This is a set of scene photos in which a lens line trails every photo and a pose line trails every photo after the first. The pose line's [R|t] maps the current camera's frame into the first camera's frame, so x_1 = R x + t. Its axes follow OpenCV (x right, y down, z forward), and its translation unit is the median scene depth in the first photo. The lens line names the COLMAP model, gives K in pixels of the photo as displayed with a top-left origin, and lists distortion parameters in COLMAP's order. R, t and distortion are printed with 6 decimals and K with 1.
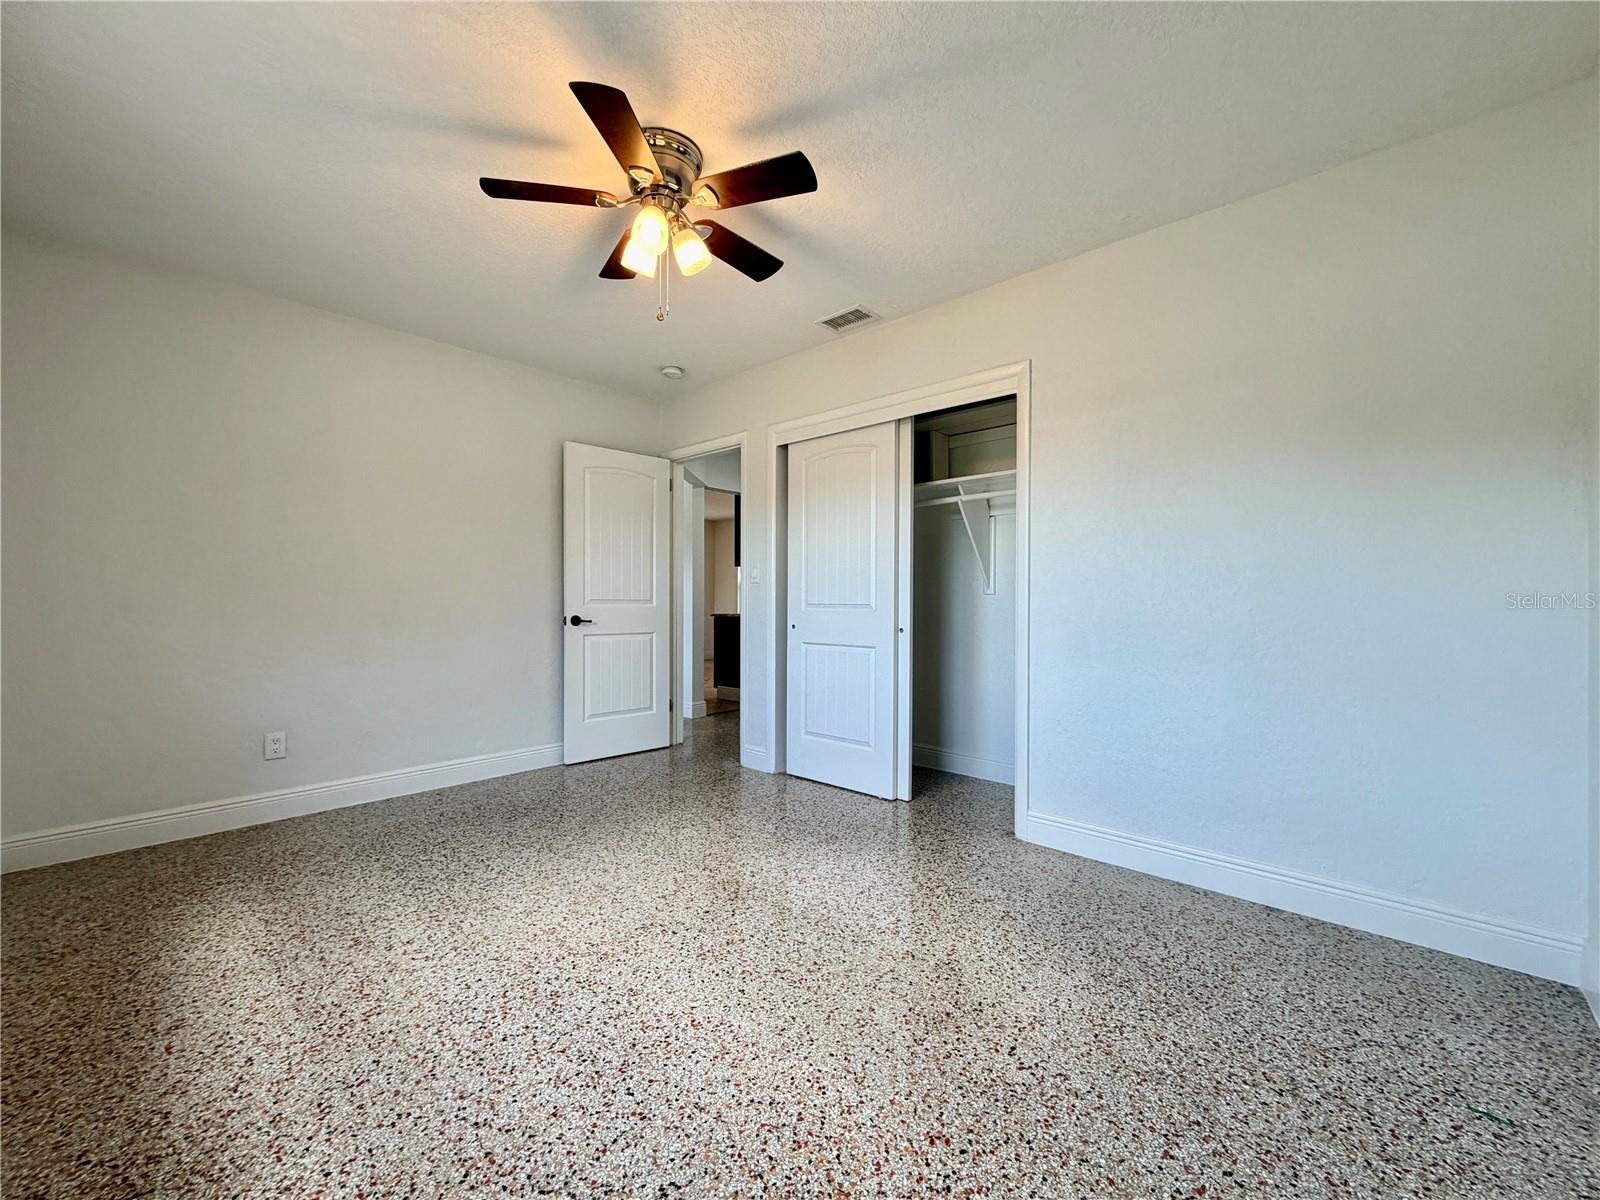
lens RADIAL K [[637.2, 0, 798.0], [0, 637.2, 601.8], [0, 0, 1]] dist [0.000964, -0.000639]
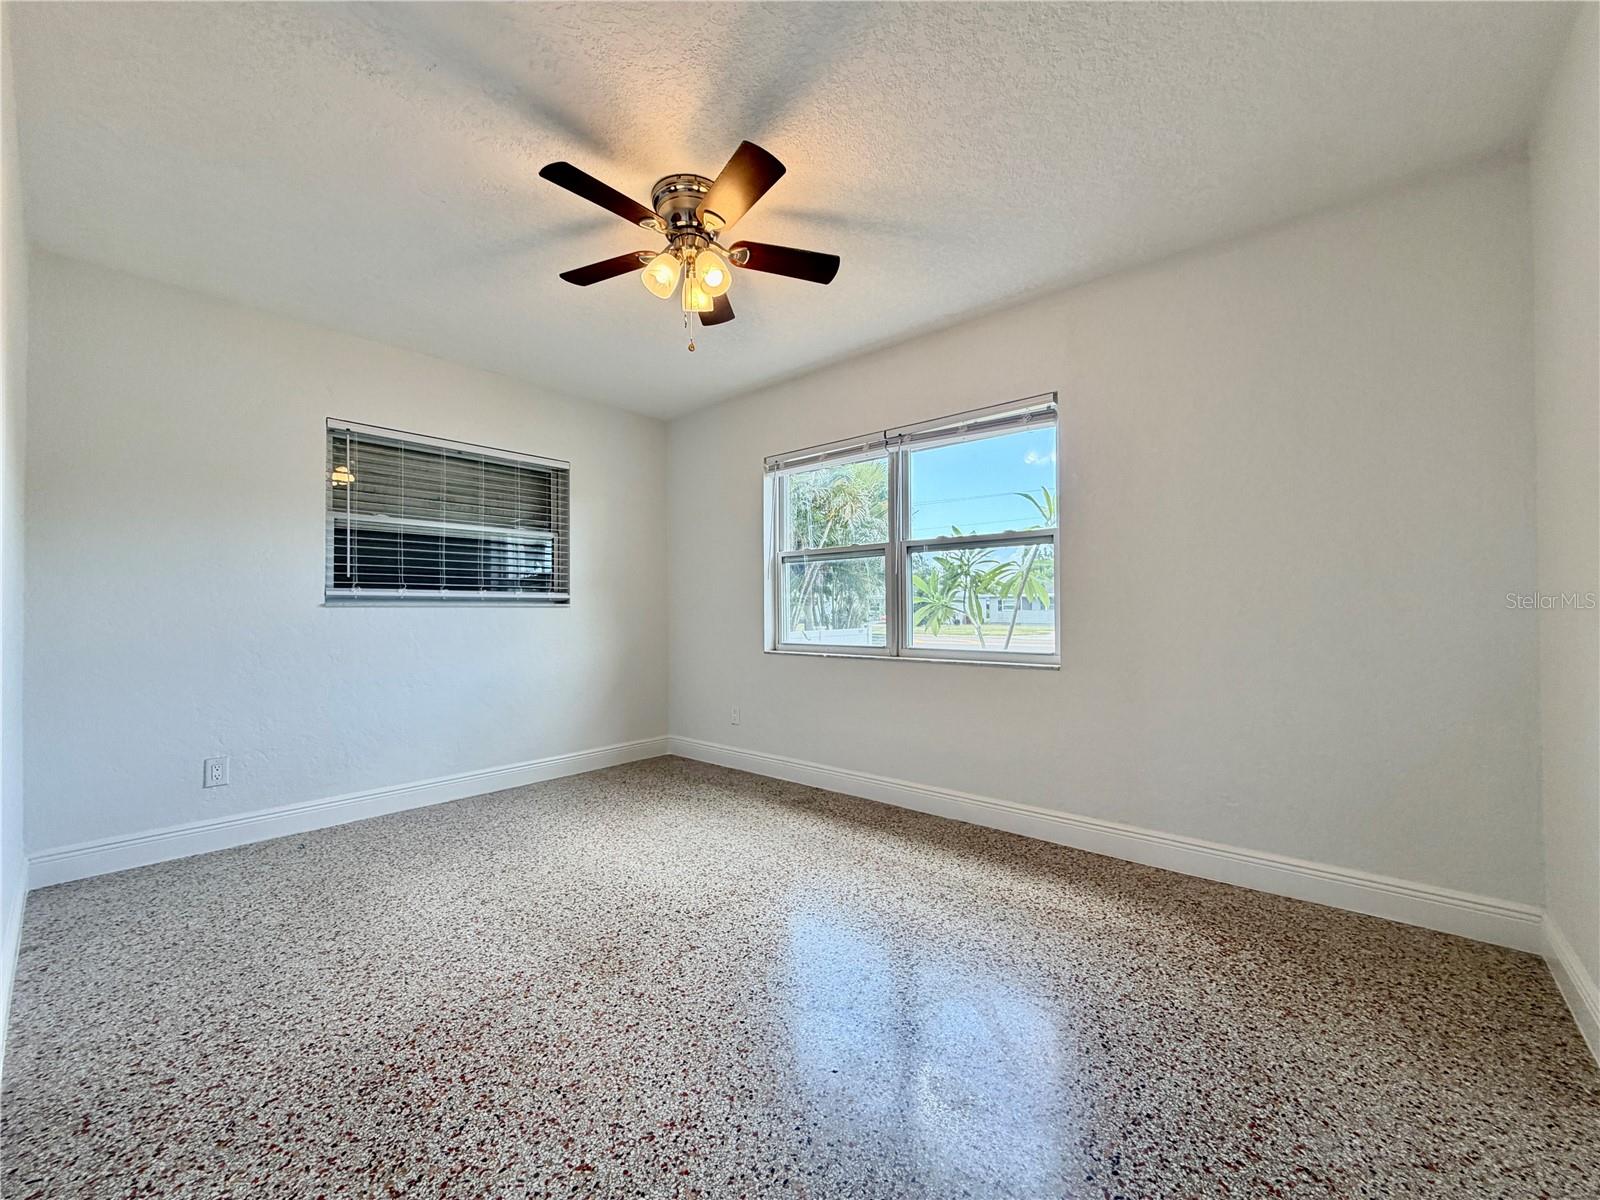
lens RADIAL K [[637.2, 0, 798.0], [0, 637.2, 601.8], [0, 0, 1]] dist [0.000964, -0.000639]
pose [[-0.999662, 0.002705, -0.025862, -0.382876], [0.003068, 0.999897, -0.013992, -0.005609], [0.025821, -0.014067, -0.999568, 2.165528]]
